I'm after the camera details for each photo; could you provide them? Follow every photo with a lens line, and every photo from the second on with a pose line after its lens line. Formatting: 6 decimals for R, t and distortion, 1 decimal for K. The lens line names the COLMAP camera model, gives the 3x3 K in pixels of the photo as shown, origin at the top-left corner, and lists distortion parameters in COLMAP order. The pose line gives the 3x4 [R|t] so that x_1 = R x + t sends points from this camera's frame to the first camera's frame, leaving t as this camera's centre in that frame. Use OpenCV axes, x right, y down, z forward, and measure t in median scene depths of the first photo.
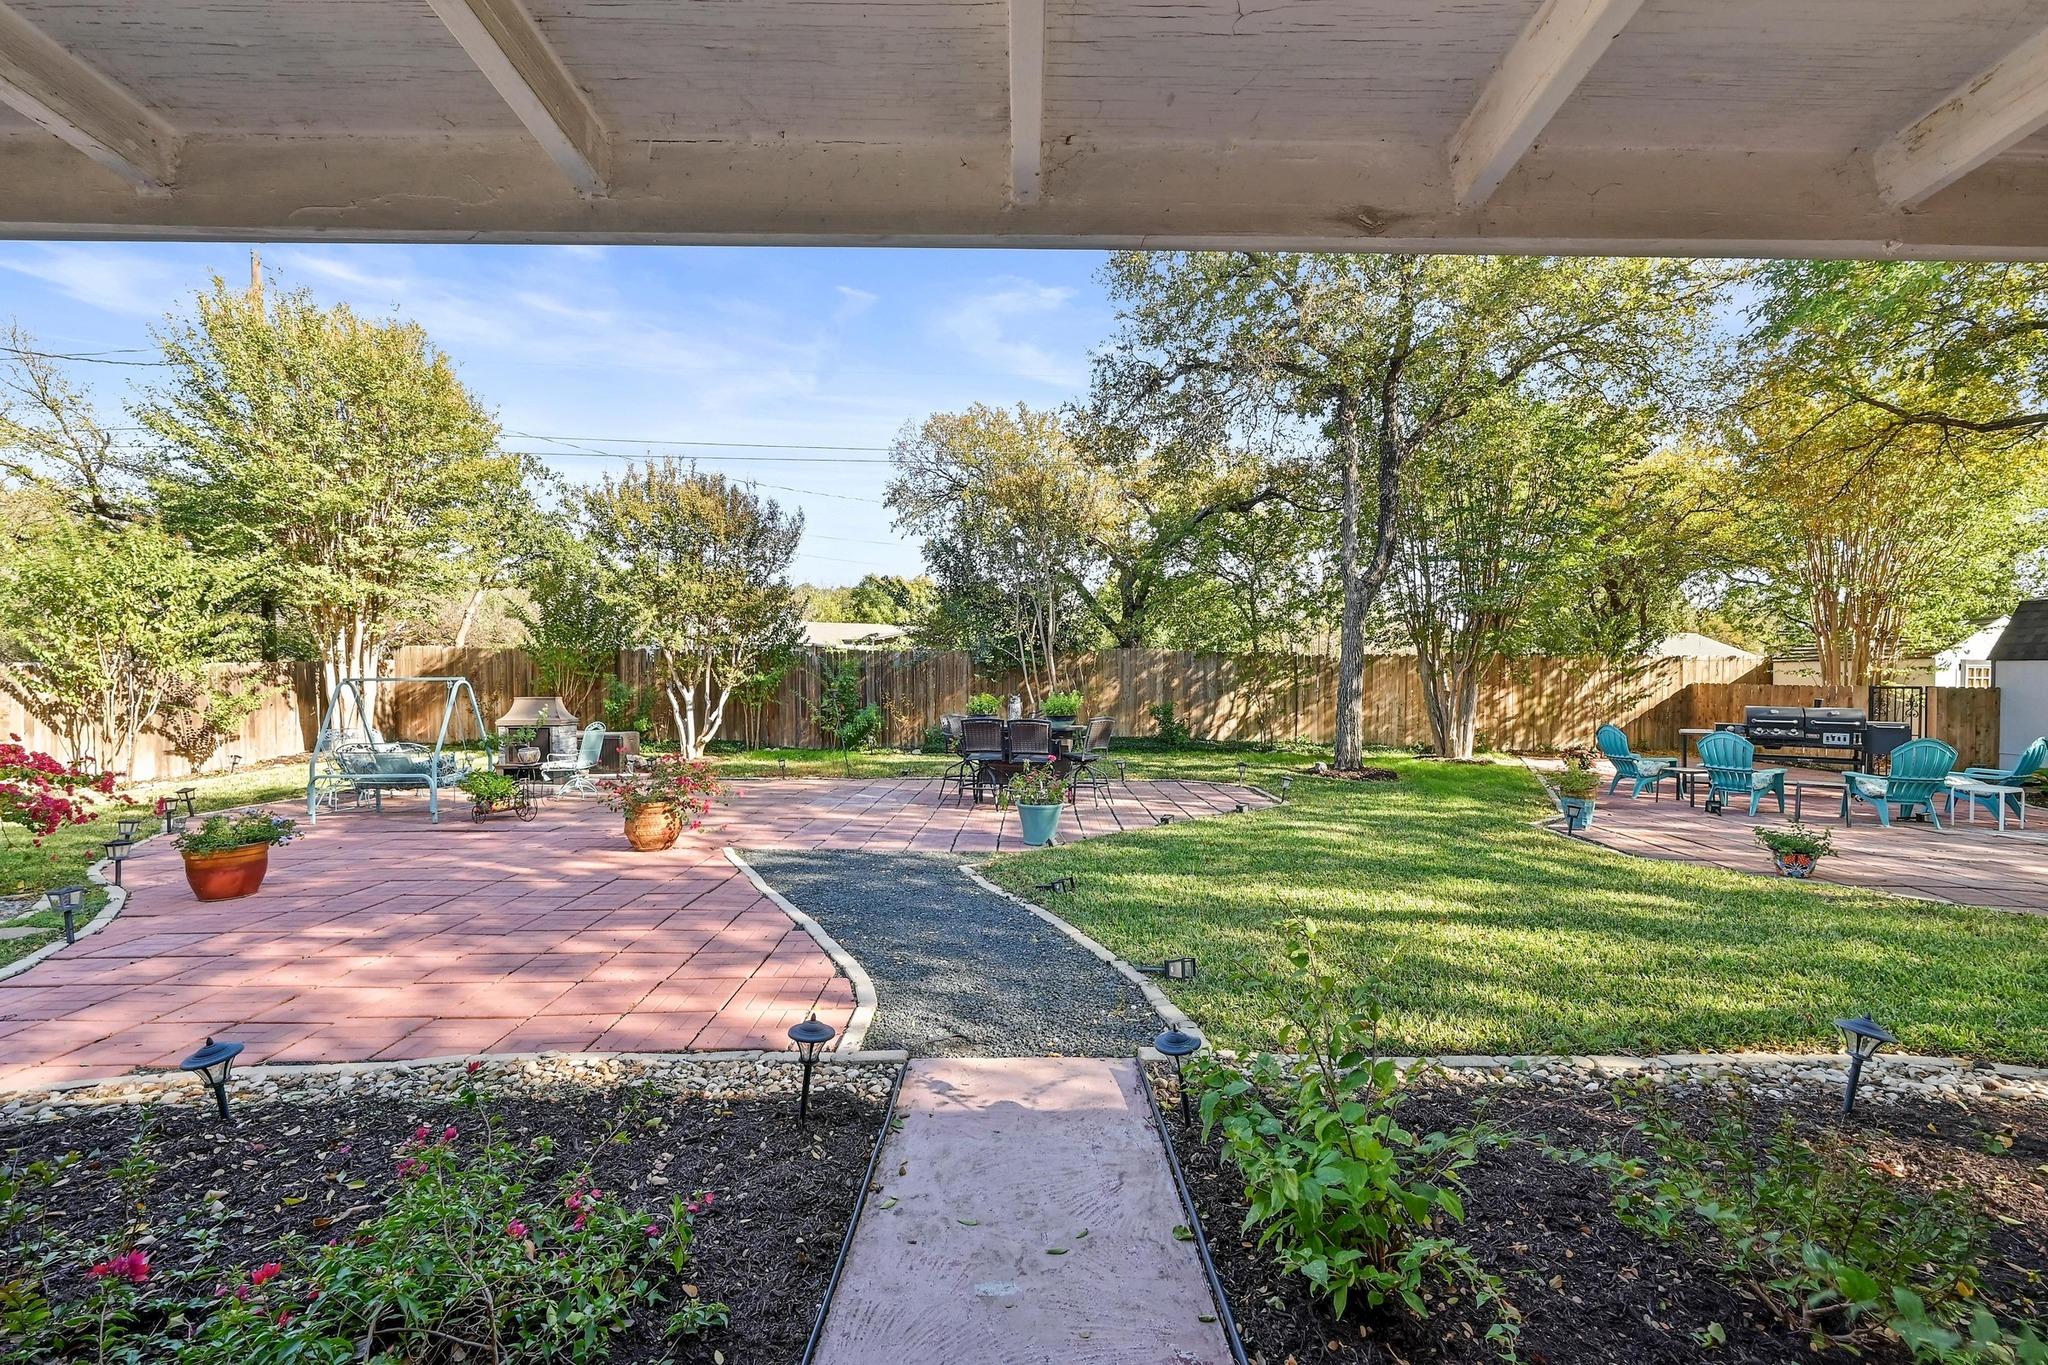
lens RADIAL K [[825.0, 0, 1026.3], [0, 825.0, 671.8], [0, 0, 1]] dist [-0.002510, -0.000462]
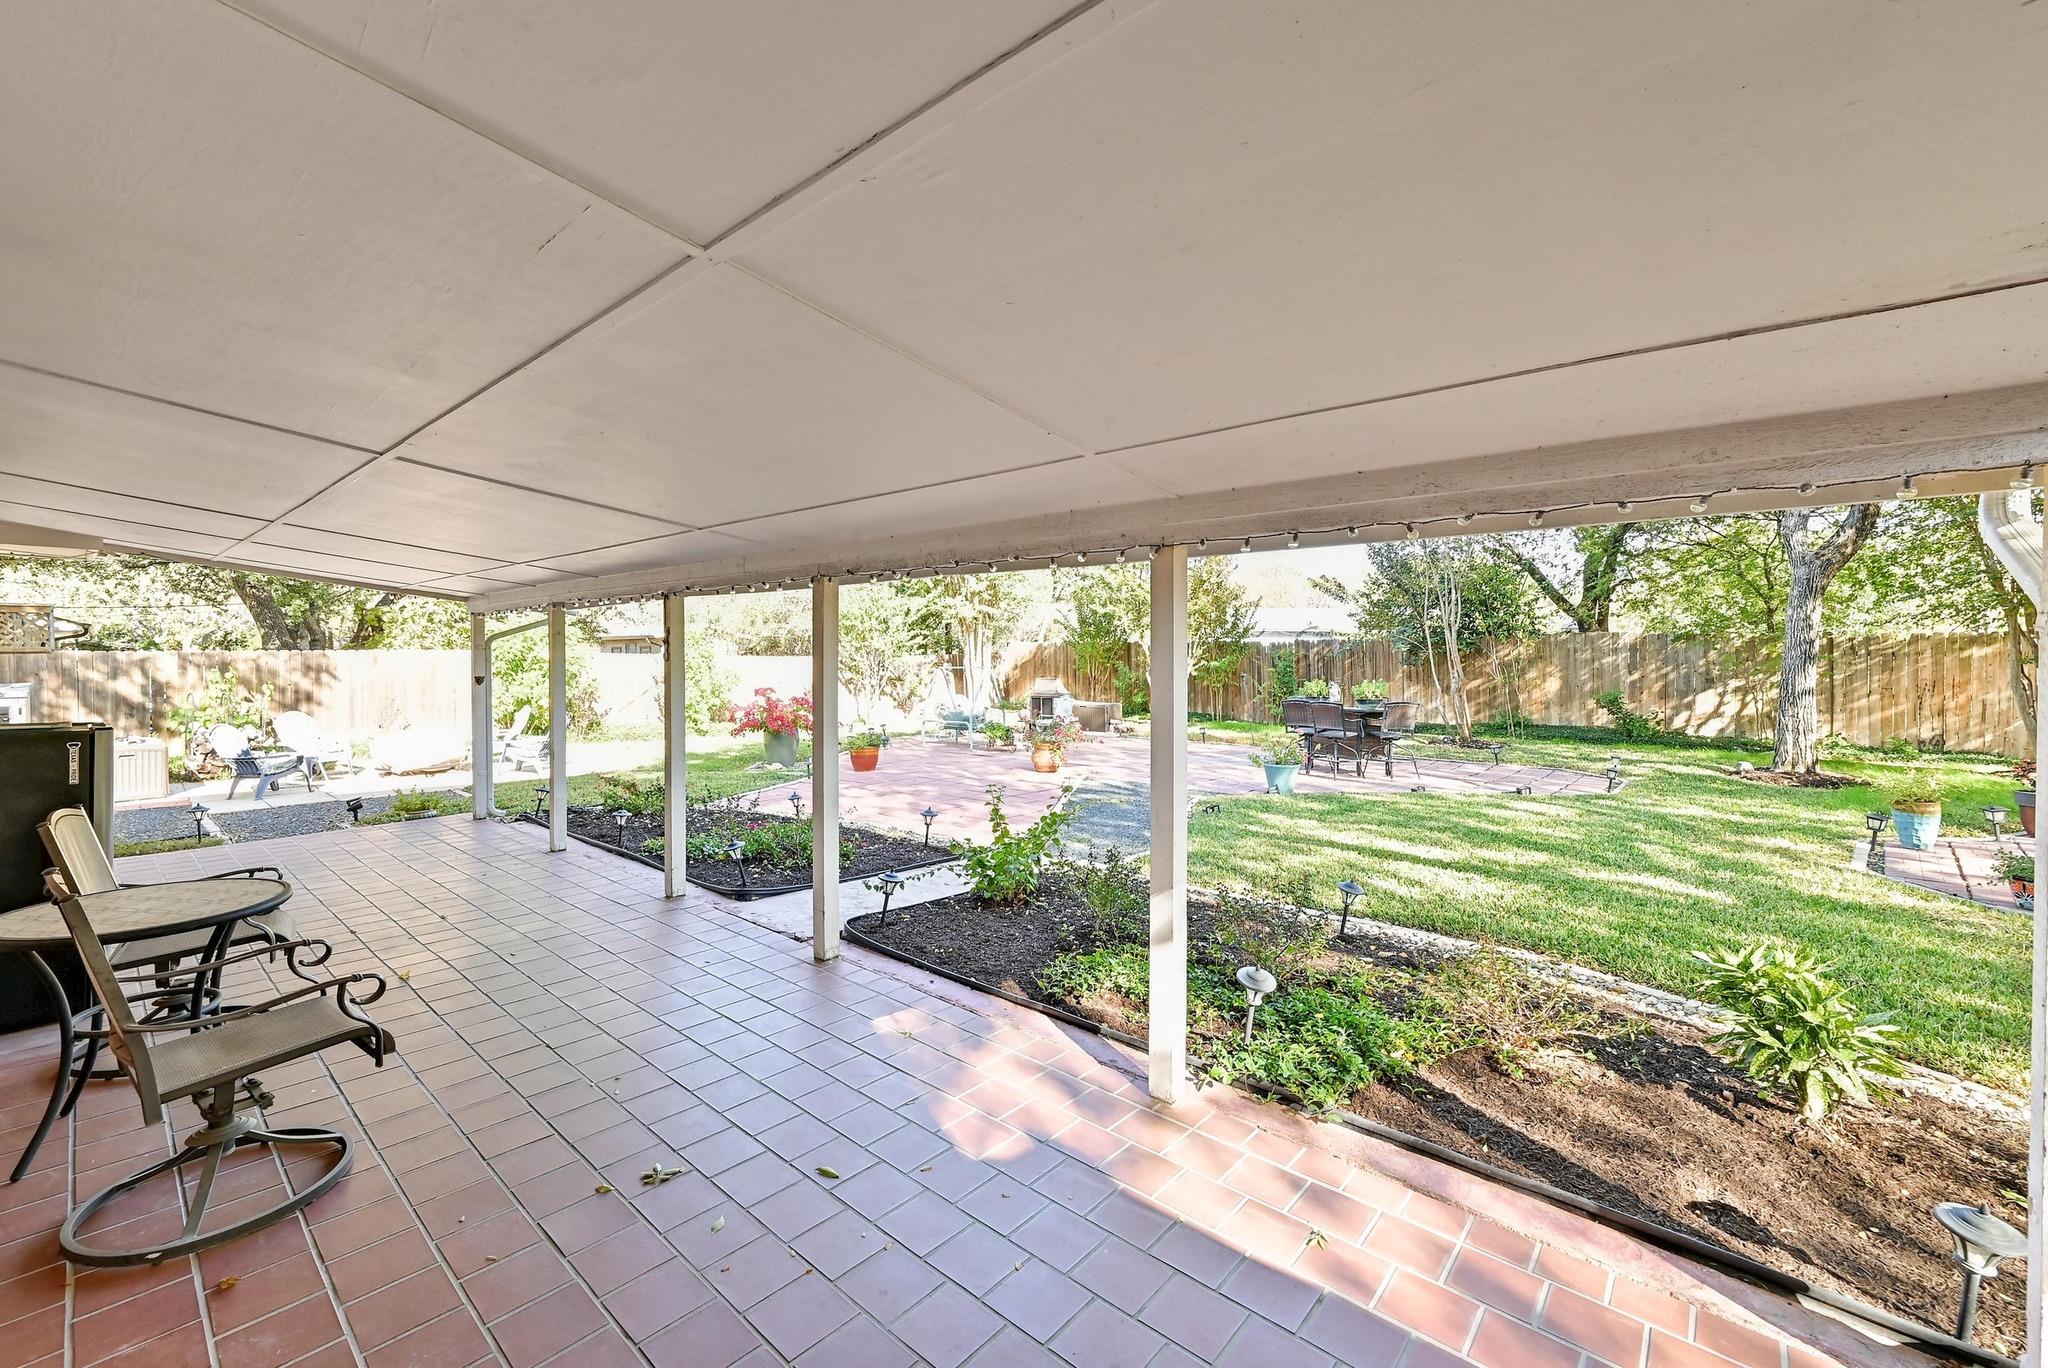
lens RADIAL K [[825.0, 0, 1026.3], [0, 825.0, 673.3], [0, 0, 1]] dist [-0.002510, -0.000462]
pose [[0.748850, 0.010502, -0.662656, 0.359043], [0.007466, 0.999677, 0.024280, -0.016000], [0.662697, -0.023130, 0.748530, -0.156983]]
